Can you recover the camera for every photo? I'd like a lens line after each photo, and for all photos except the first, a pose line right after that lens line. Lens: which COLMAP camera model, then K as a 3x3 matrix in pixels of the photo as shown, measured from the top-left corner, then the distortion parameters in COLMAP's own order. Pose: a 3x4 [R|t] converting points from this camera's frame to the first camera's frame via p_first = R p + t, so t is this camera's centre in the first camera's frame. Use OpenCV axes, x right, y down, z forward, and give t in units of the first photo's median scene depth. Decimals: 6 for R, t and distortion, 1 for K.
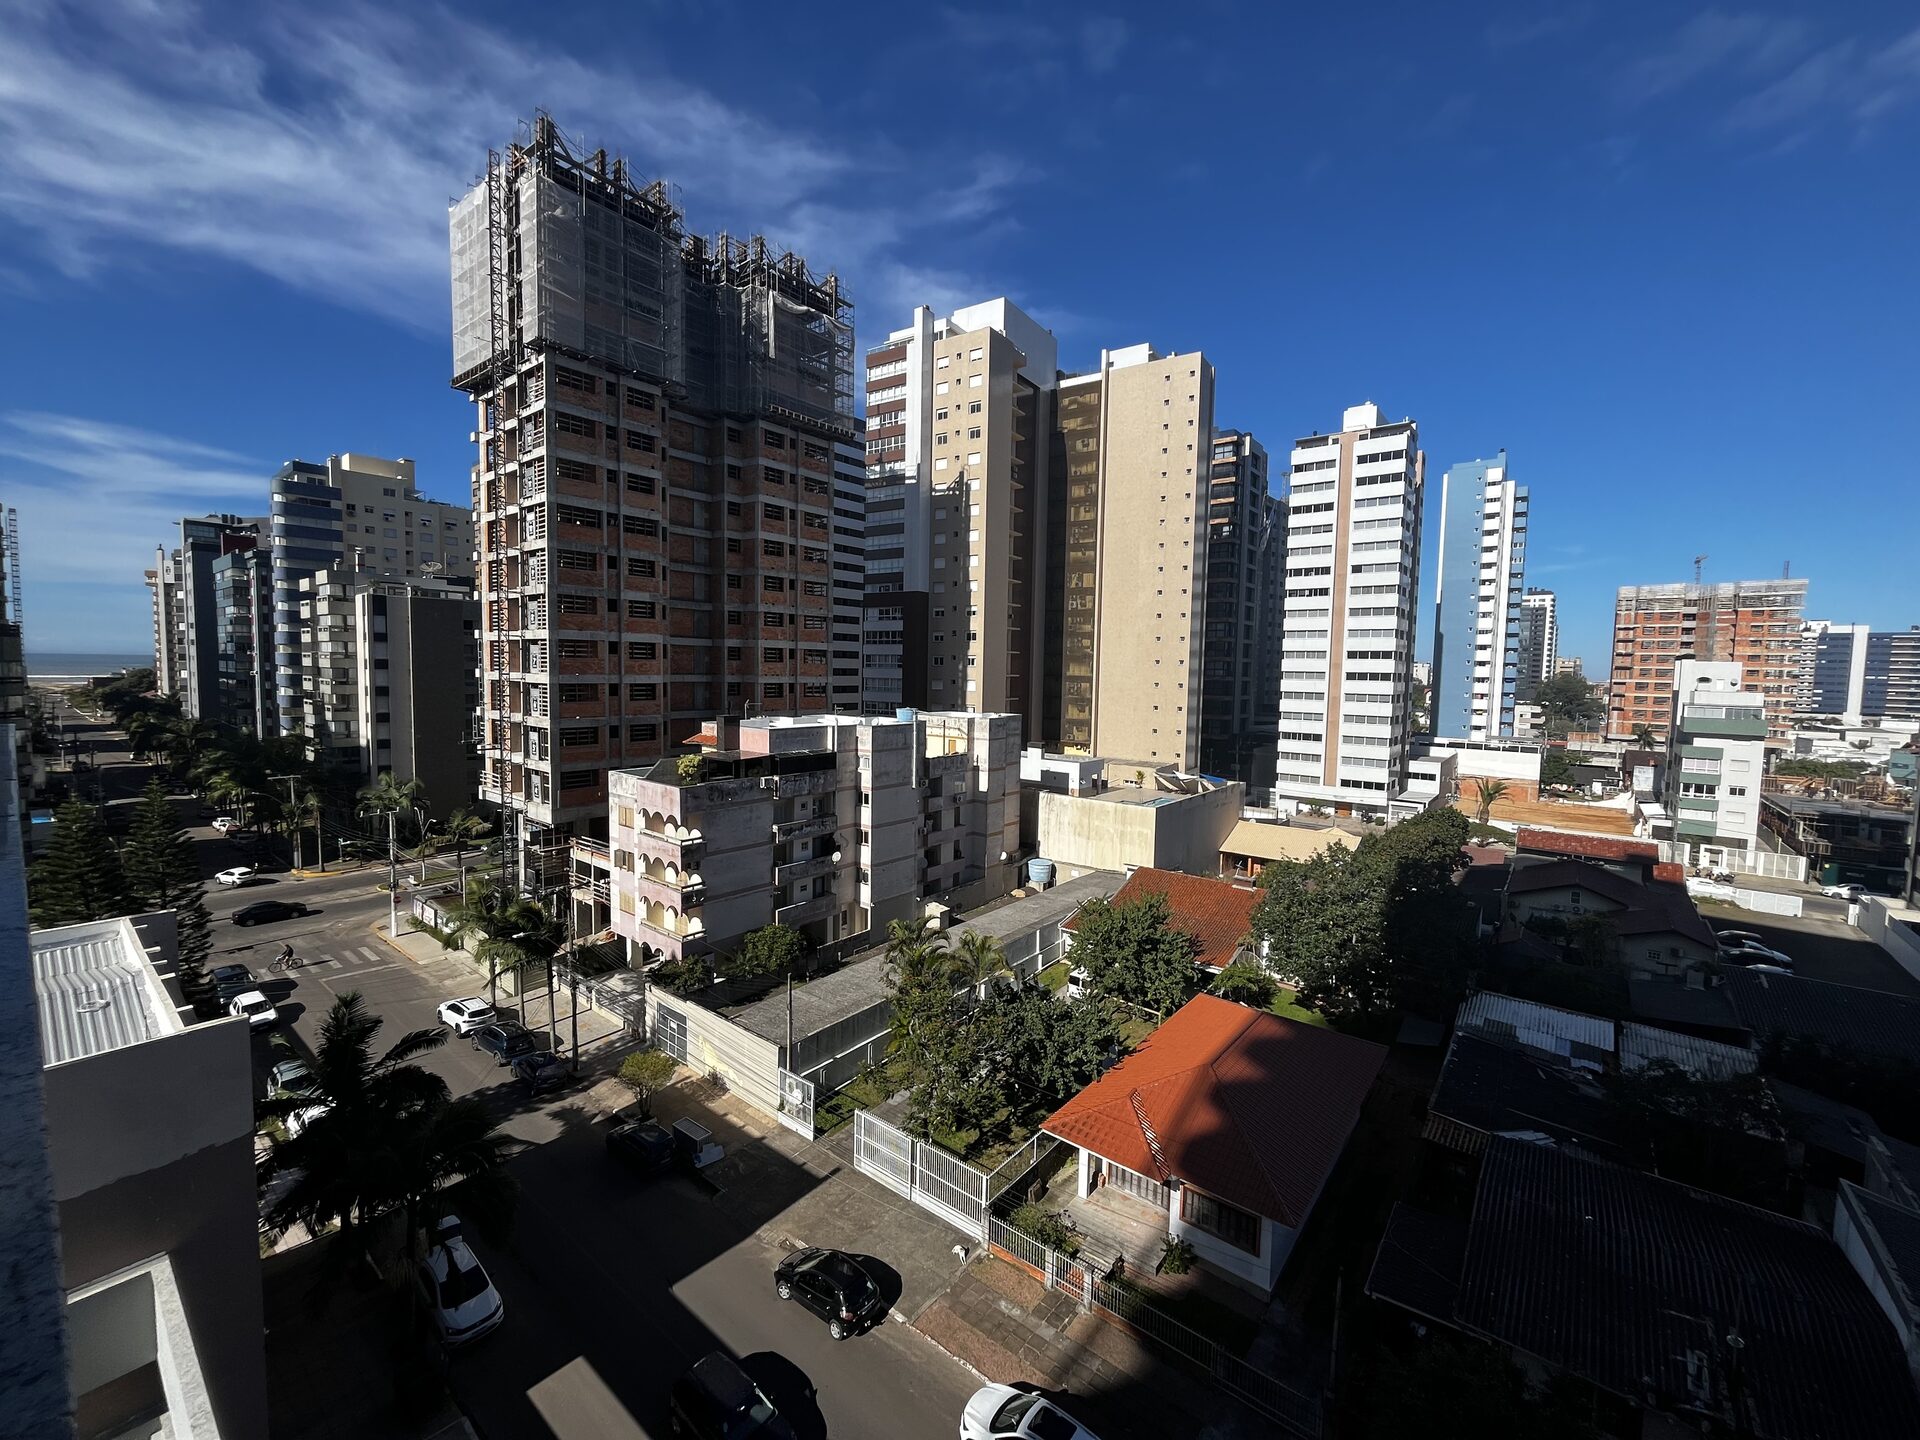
lens RADIAL K [[780.6, 0, 954.7], [0, 780.6, 716.7], [0, 0, 1]] dist [-0.002785, 0.002061]
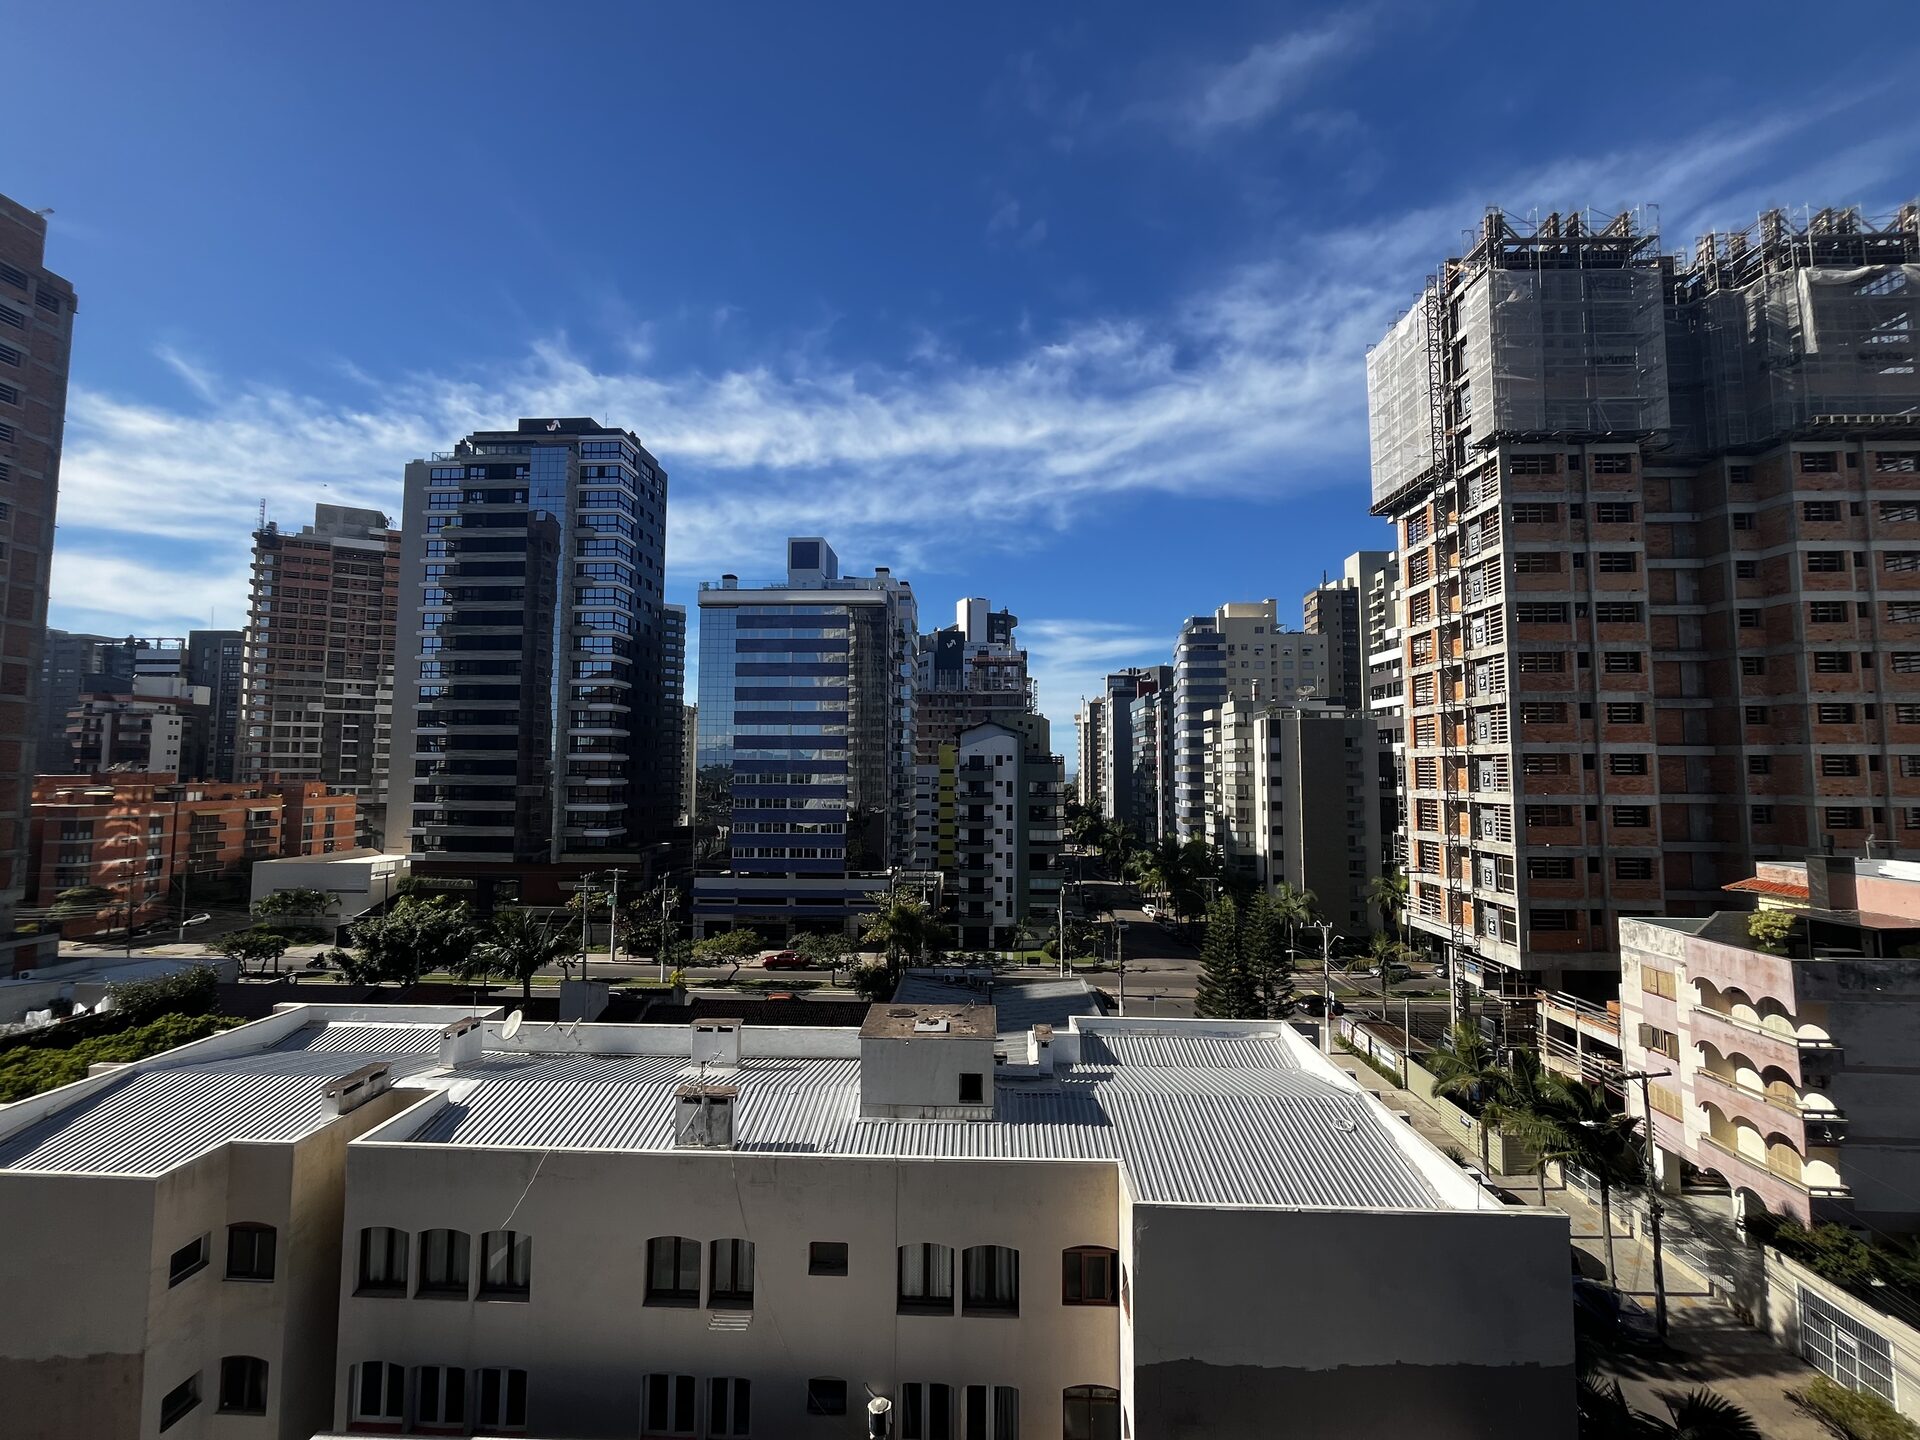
lens RADIAL K [[780.6, 0, 959.5], [0, 780.6, 715.7], [0, 0, 1]] dist [-0.002785, 0.002061]
pose [[0.593844, -0.073819, -0.801186, -0.160336], [-0.043638, 0.991361, -0.123686, -0.005162], [0.803396, 0.108412, 0.585493, -0.020961]]
